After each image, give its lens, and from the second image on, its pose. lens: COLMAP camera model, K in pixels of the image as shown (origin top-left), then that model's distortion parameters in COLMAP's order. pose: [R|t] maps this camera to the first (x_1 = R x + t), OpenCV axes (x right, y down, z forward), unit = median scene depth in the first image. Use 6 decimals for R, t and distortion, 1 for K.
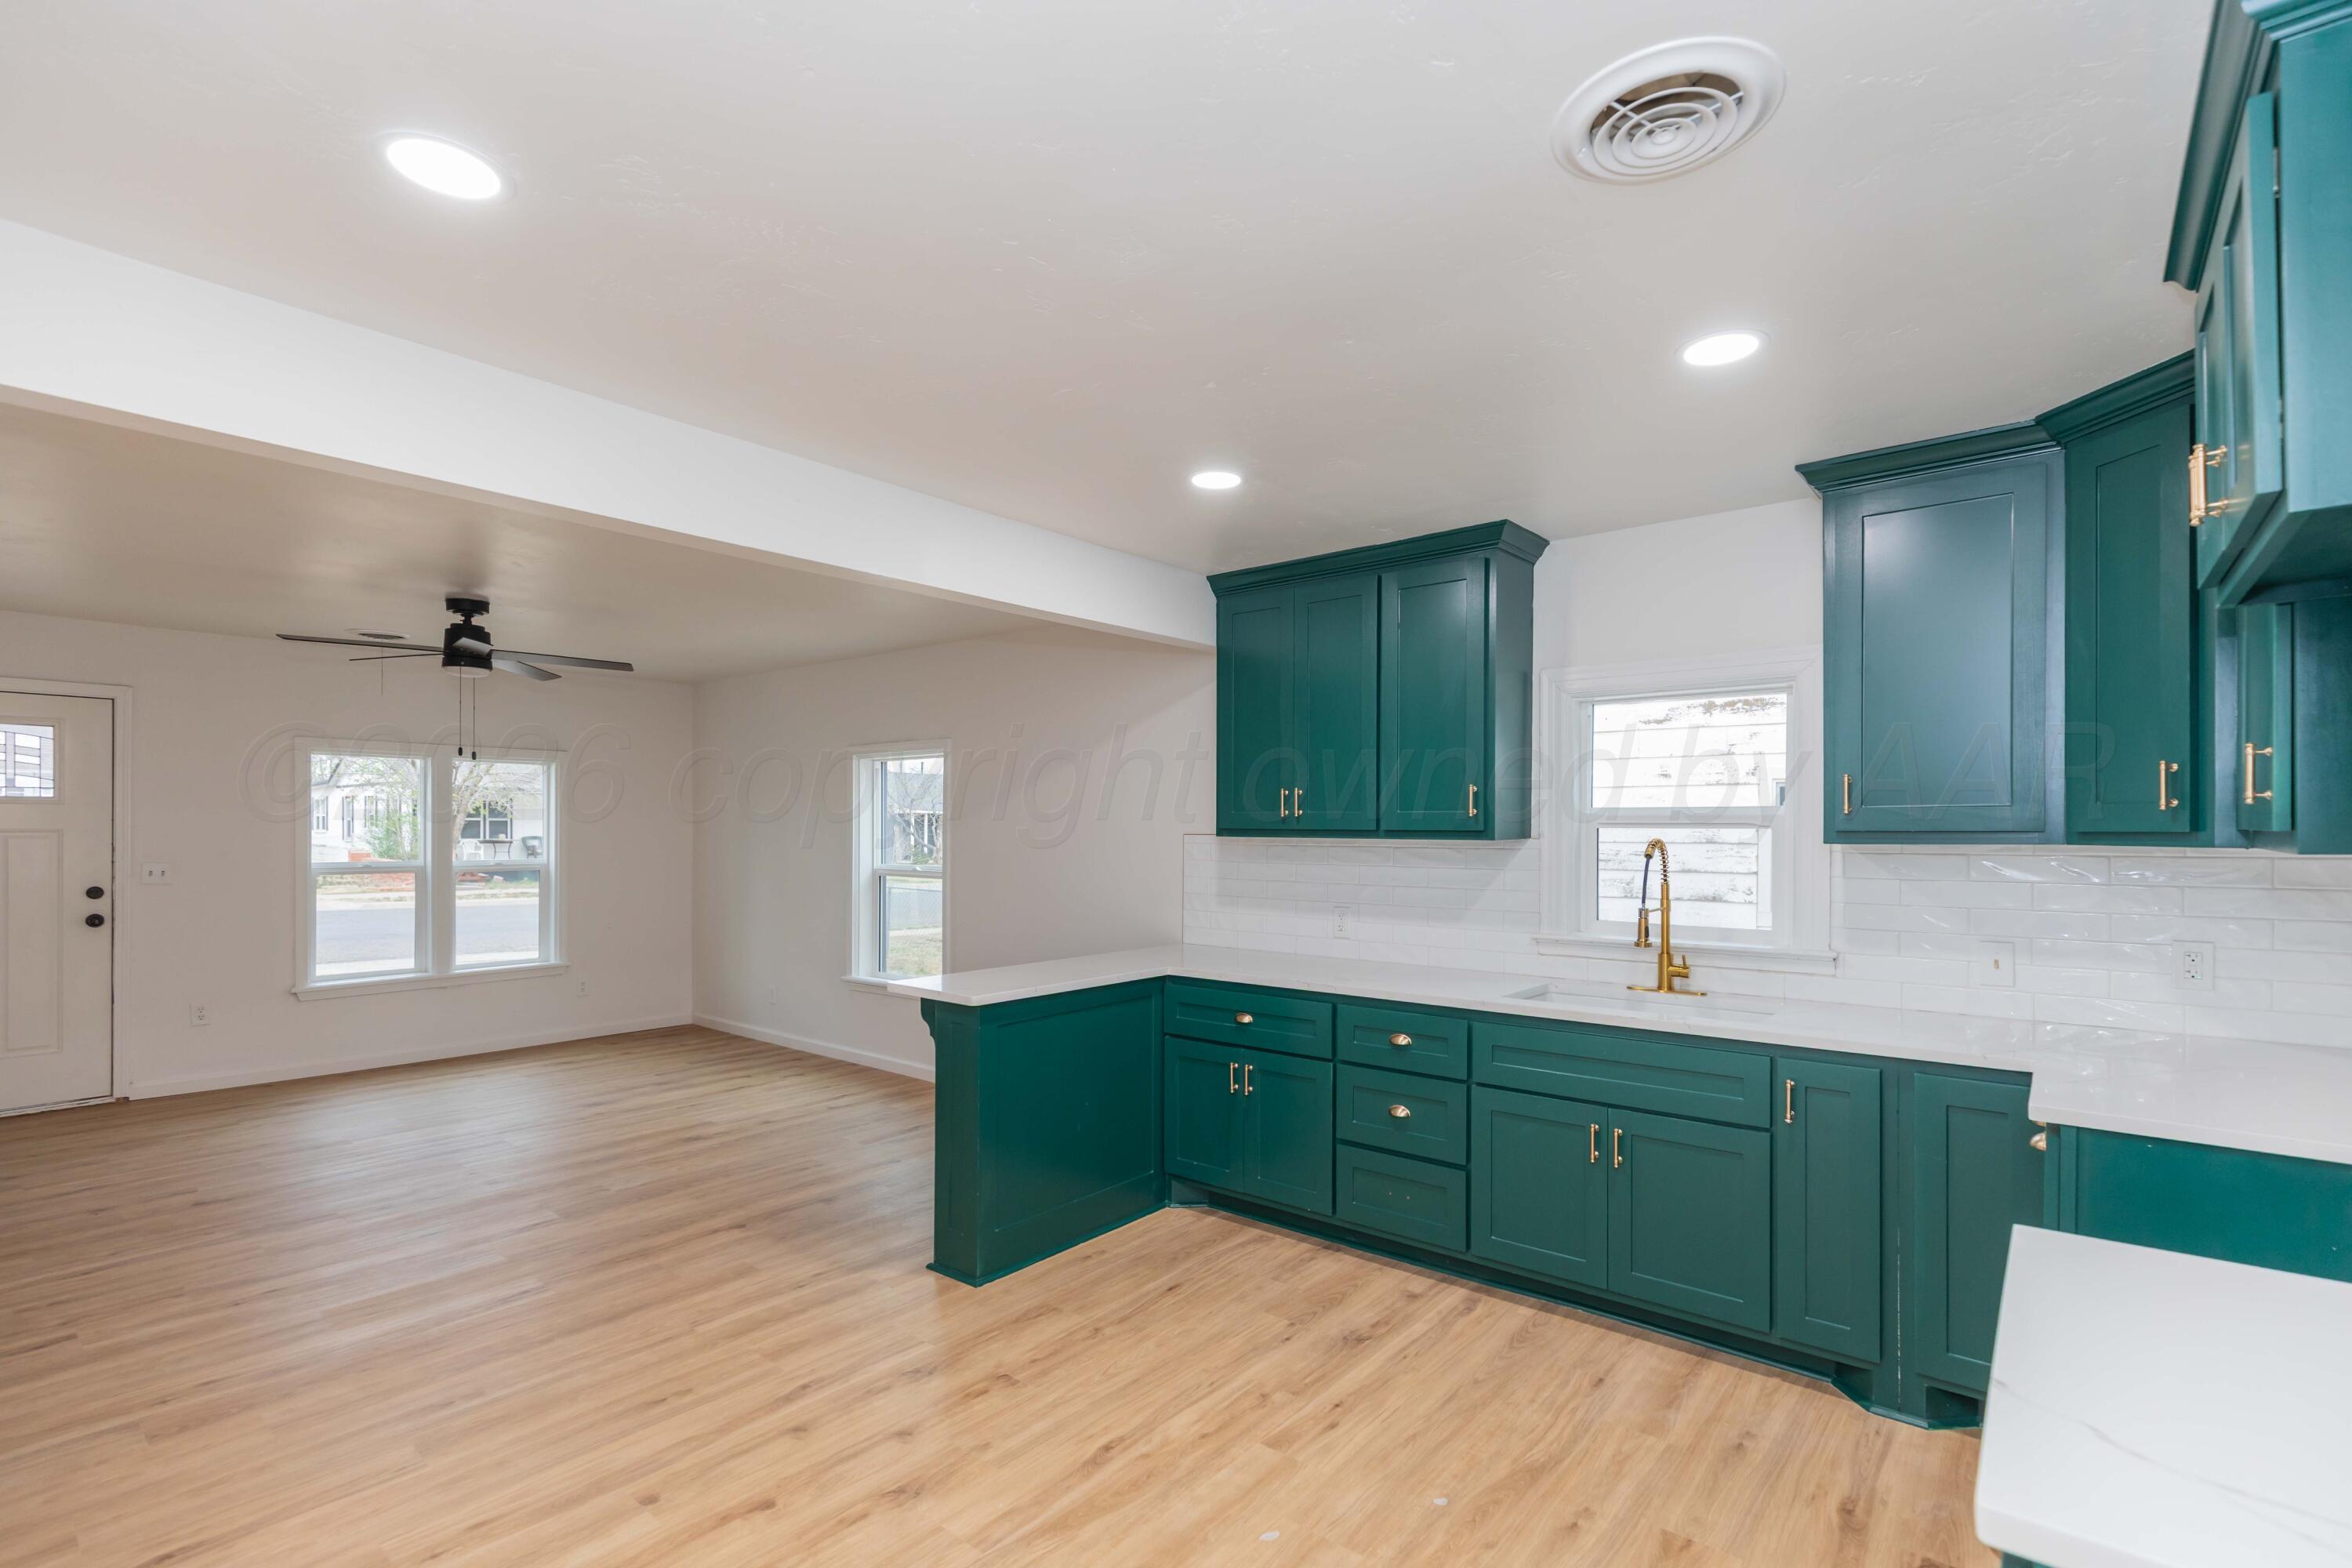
lens RADIAL K [[1083.9, 0, 1176.1], [0, 1083.9, 796.0], [0, 0, 1]] dist [-0.001689, -0.000269]
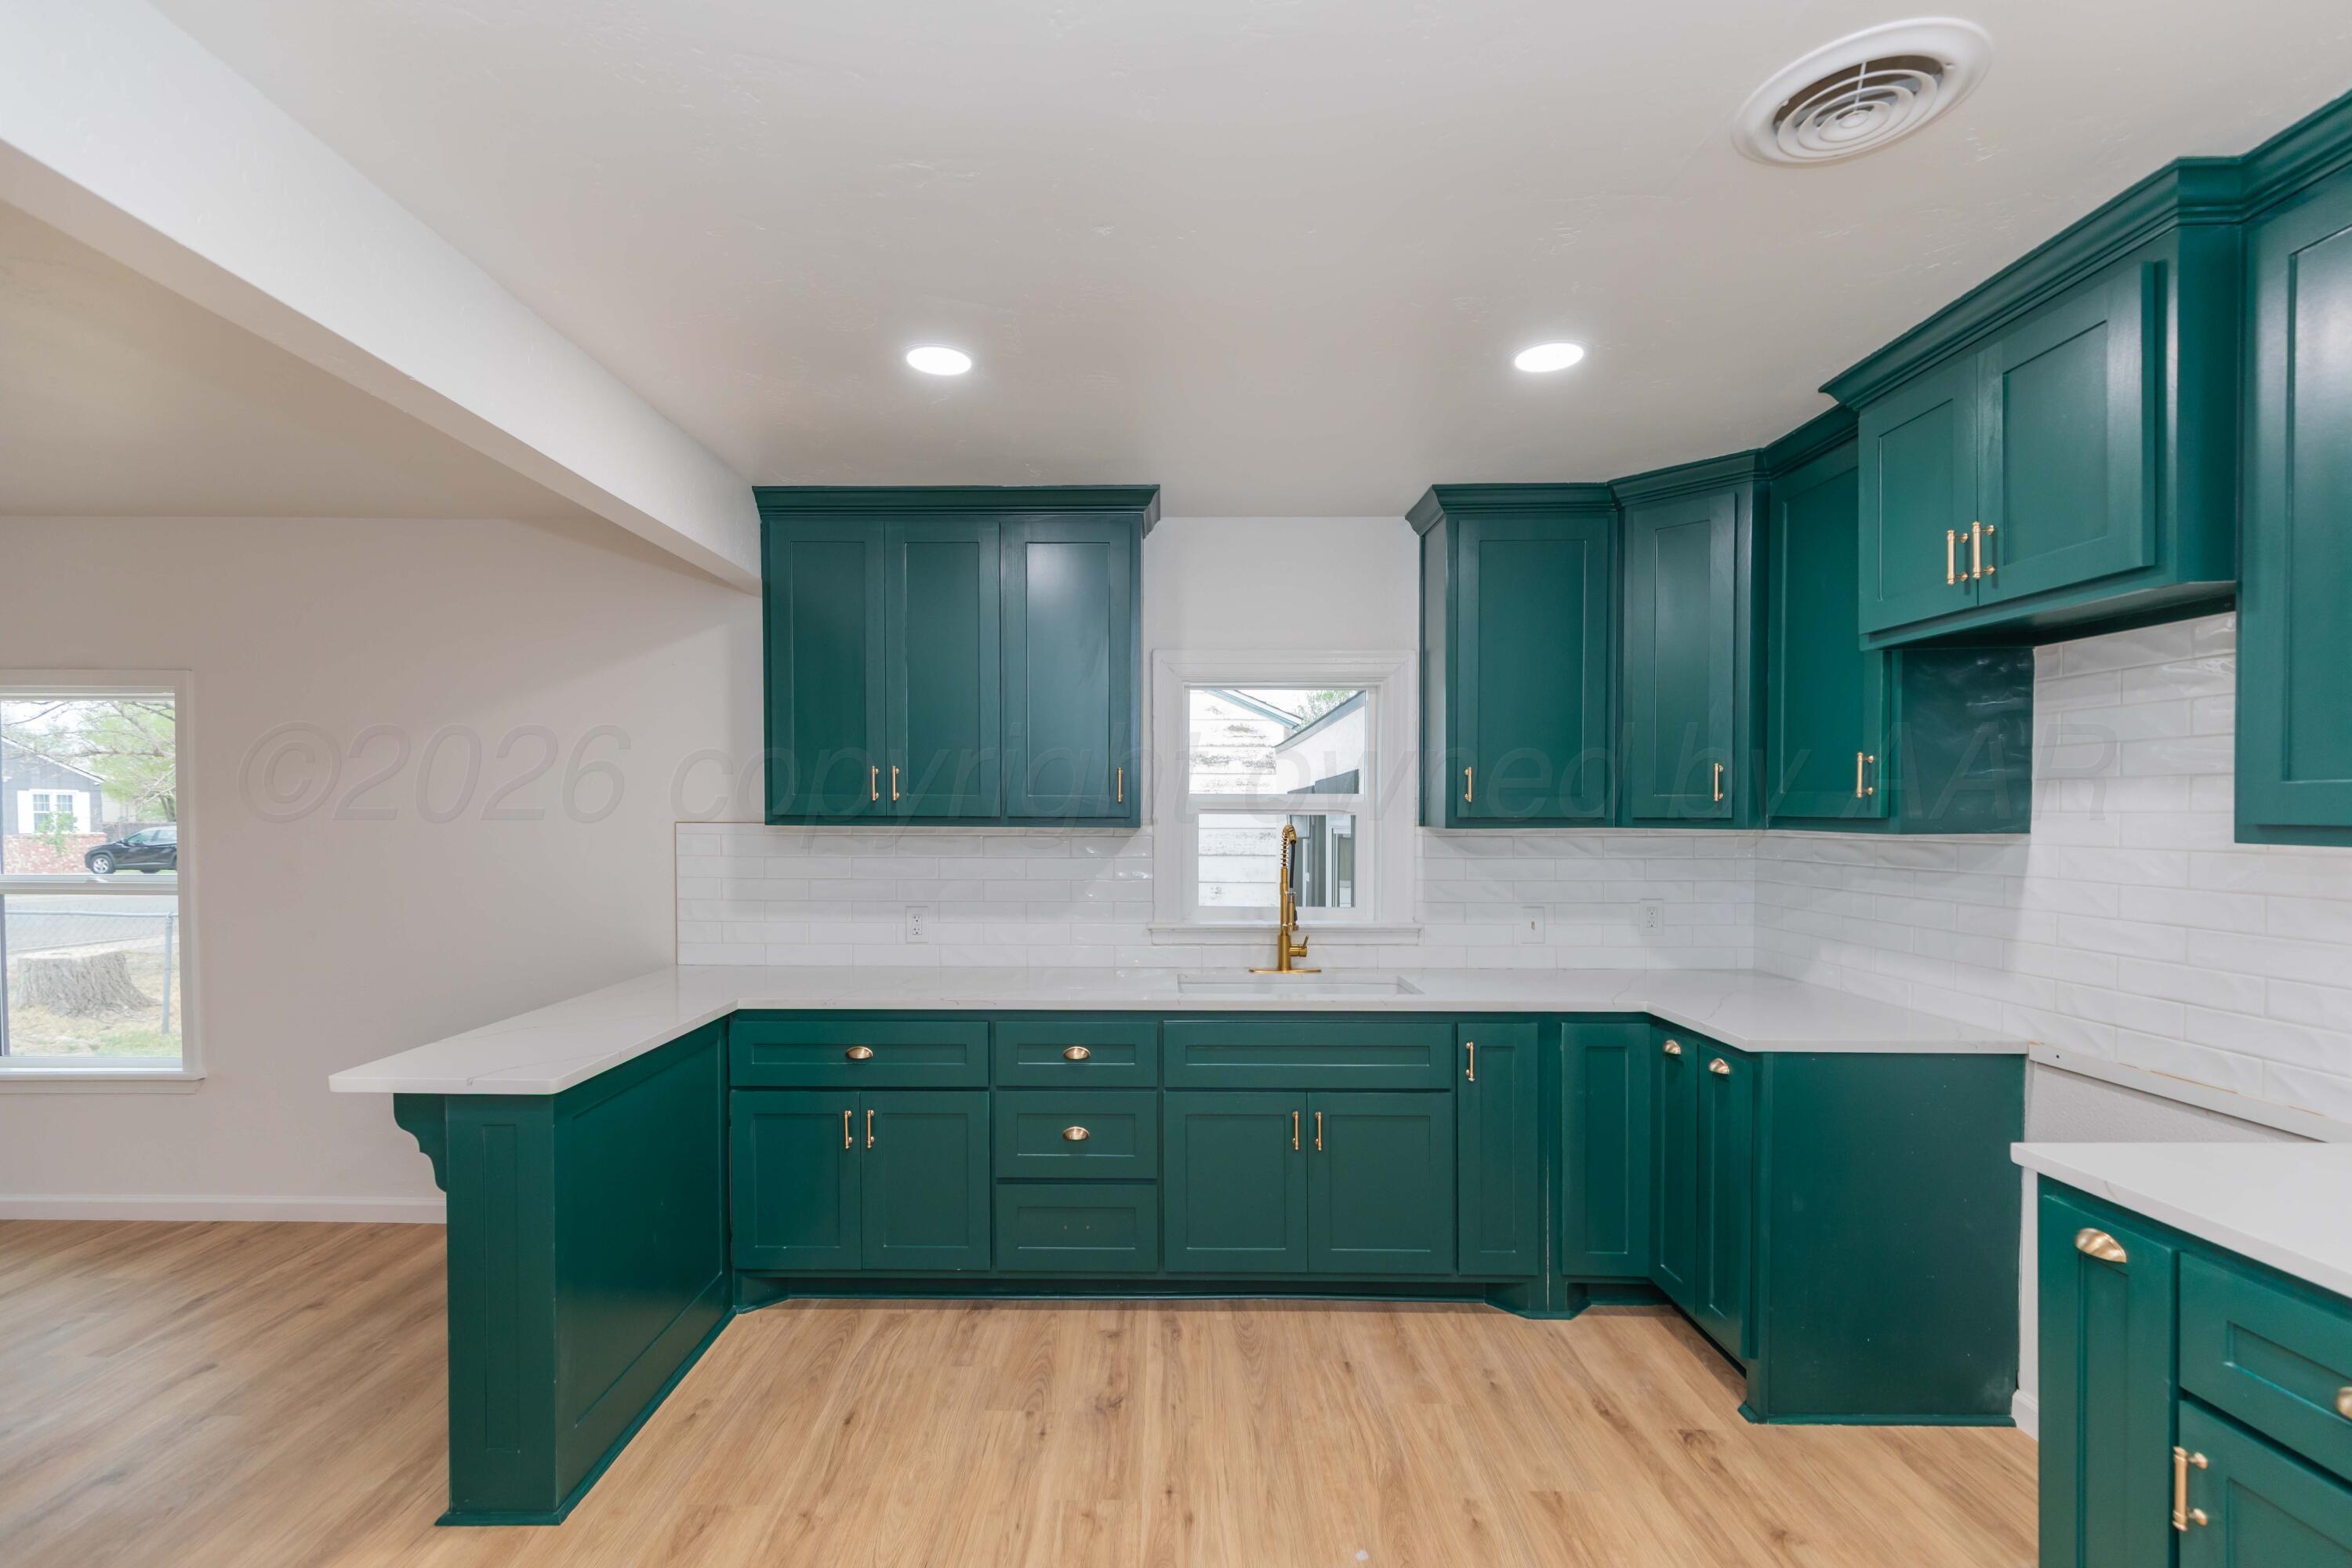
lens RADIAL K [[1092.8, 0, 1133.2], [0, 1092.8, 816.5], [0, 0, 1]] dist [0.003361, 0.000103]
pose [[0.777989, -0.002291, 0.628273, -0.316299], [-0.018475, 0.999477, 0.026523, 0.006959], [-0.628006, -0.032242, 0.777540, 0.279959]]
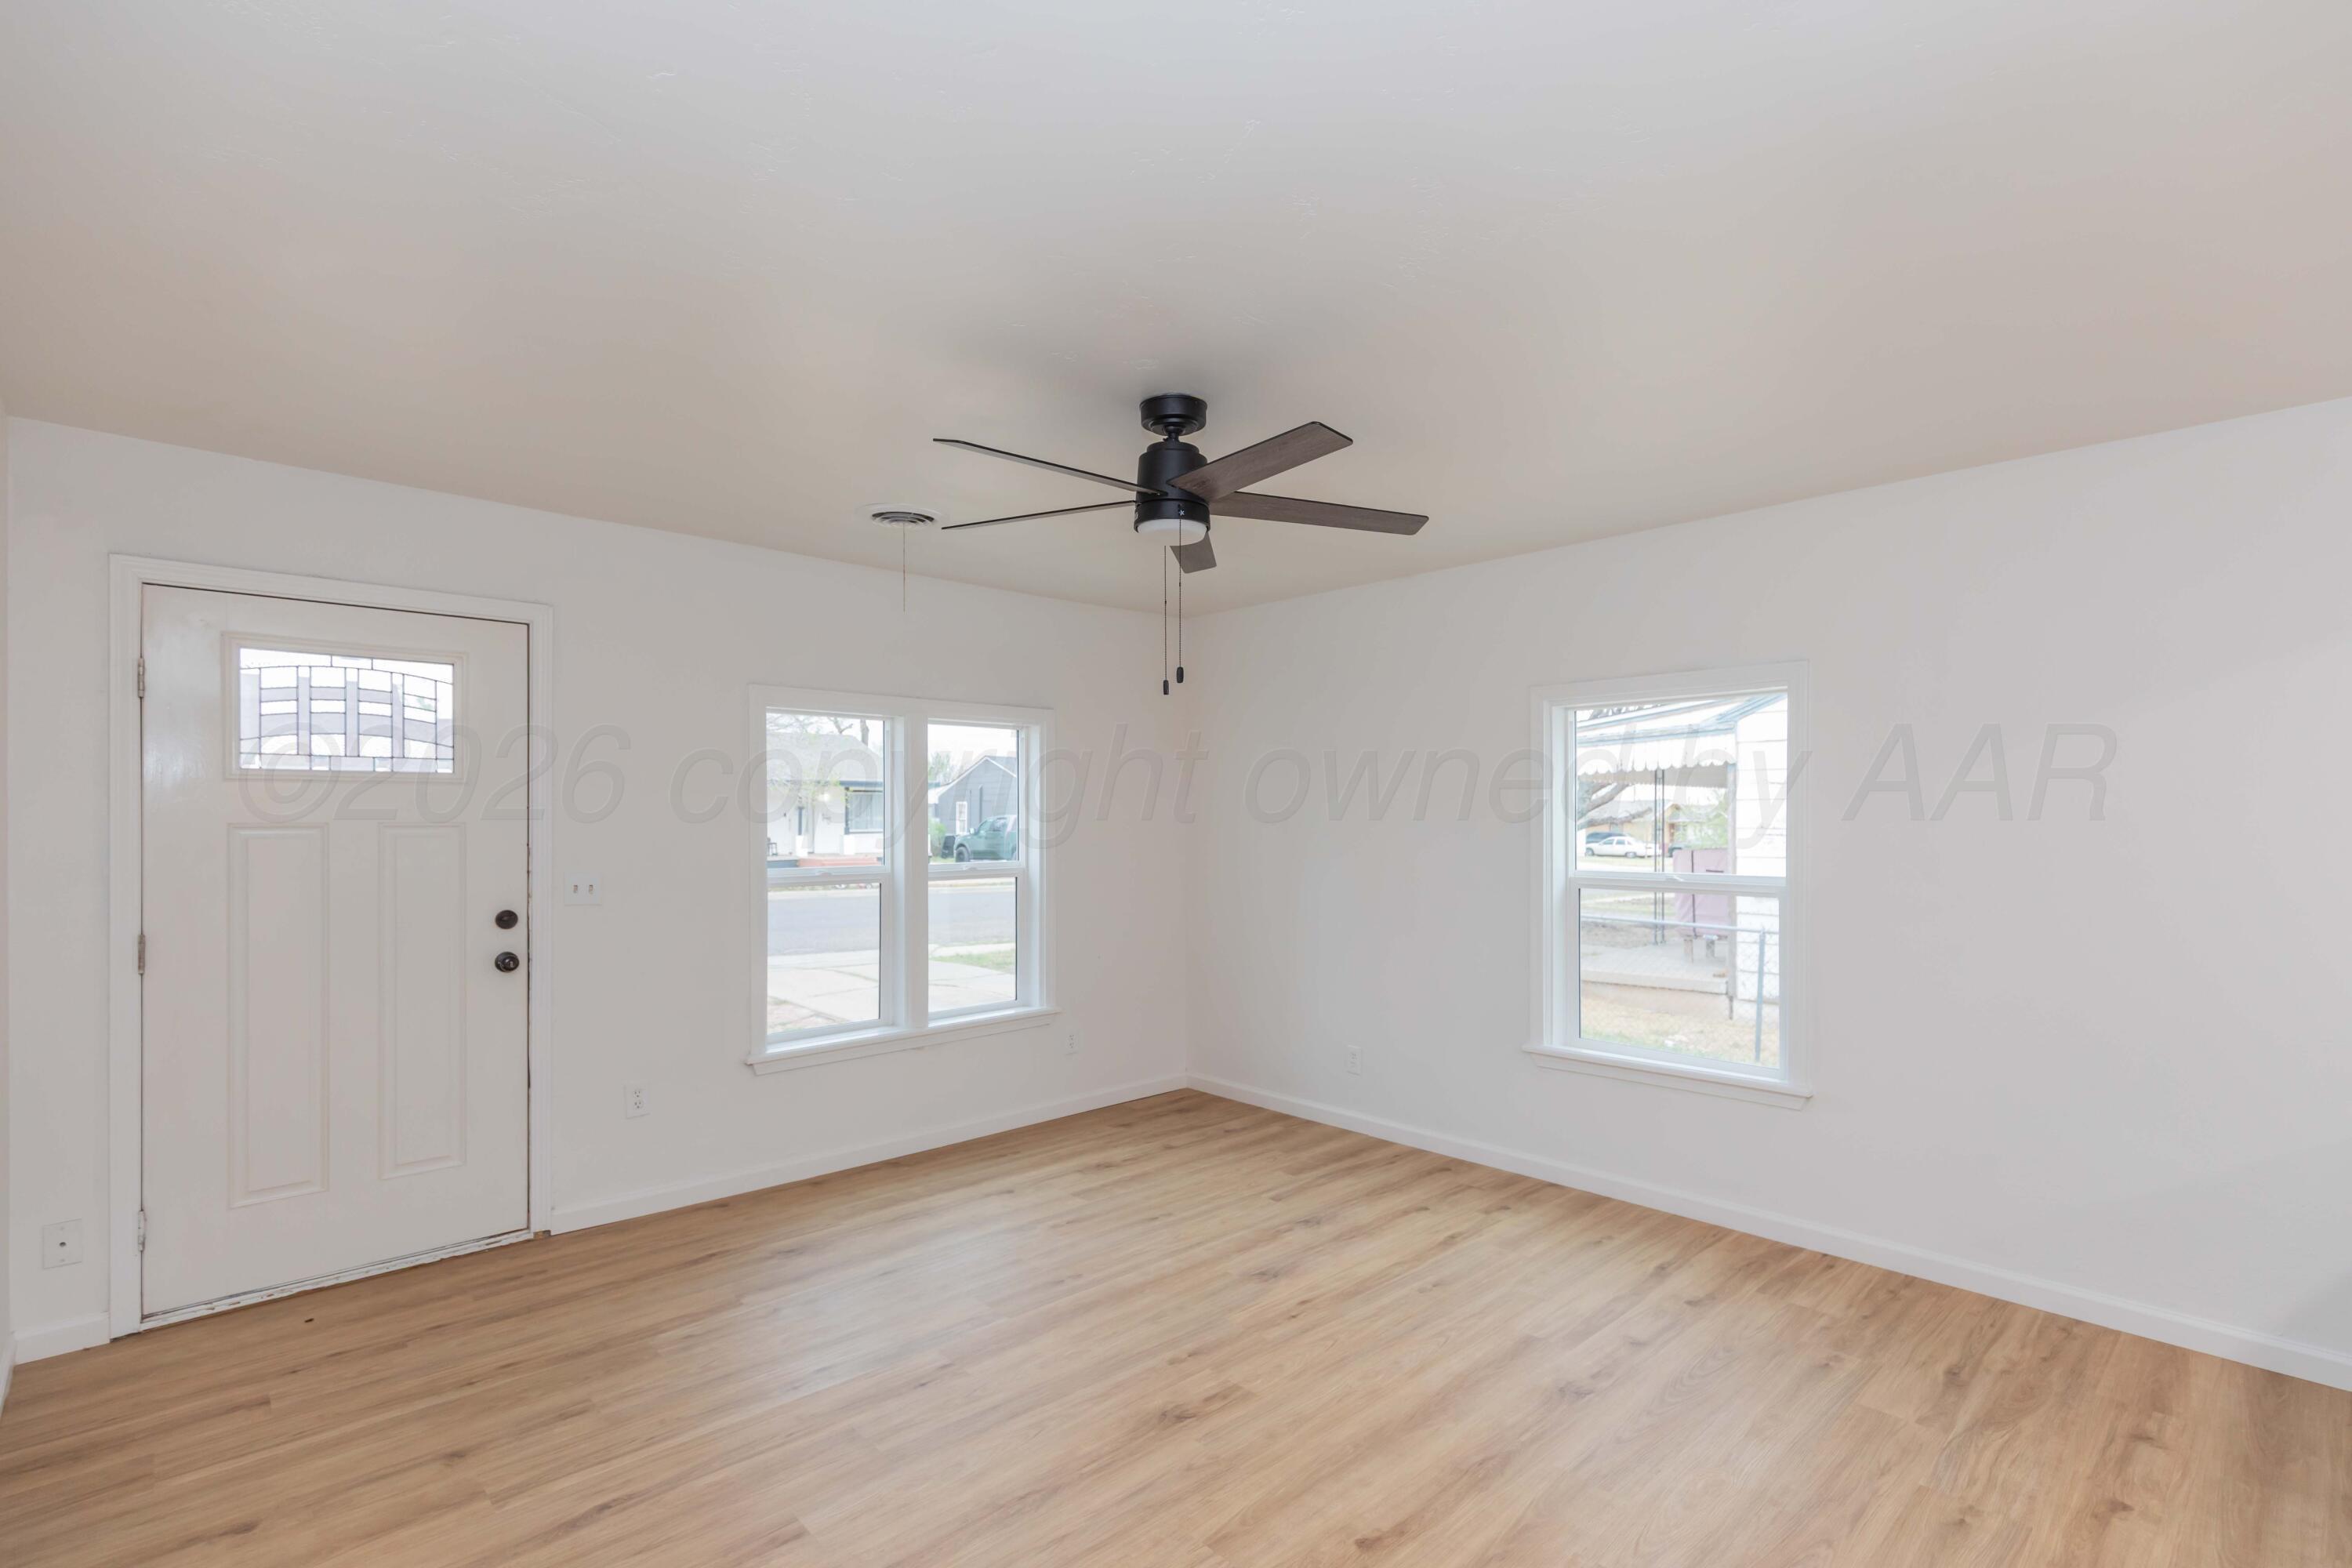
lens RADIAL K [[1083.9, 0, 1176.1], [0, 1083.9, 796.0], [0, 0, 1]] dist [-0.001689, -0.000269]
pose [[0.992504, -0.007824, -0.121963, -0.803311], [0.009030, 0.999916, 0.009346, 0.019530], [0.121880, -0.010377, 0.992491, 0.625807]]
